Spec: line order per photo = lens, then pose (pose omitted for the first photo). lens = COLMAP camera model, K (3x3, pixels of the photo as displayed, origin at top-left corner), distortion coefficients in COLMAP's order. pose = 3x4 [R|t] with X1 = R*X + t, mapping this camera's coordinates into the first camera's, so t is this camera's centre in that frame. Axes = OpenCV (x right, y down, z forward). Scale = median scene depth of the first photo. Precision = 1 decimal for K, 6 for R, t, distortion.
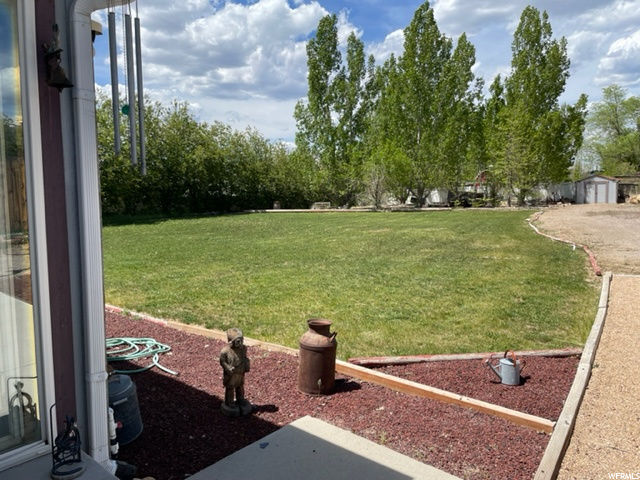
lens RADIAL K [[478.7, 0, 320.3], [0, 478.7, 240.0], [0, 0, 1]] dist [0.013920, -0.022260]
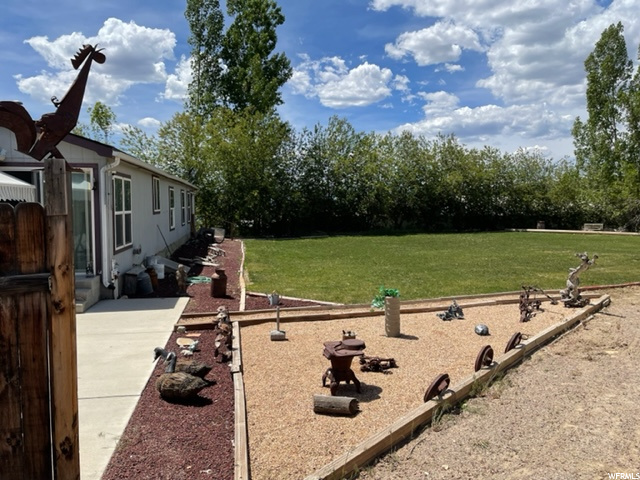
lens RADIAL K [[478.7, 0, 319.0], [0, 478.7, 239.8], [0, 0, 1]] dist [0.013920, -0.022260]
pose [[0.748325, 0.054112, -0.661121, 0.223648], [-0.077284, 0.996992, -0.005876, -0.000057], [0.658814, 0.055492, 0.750256, -0.054710]]
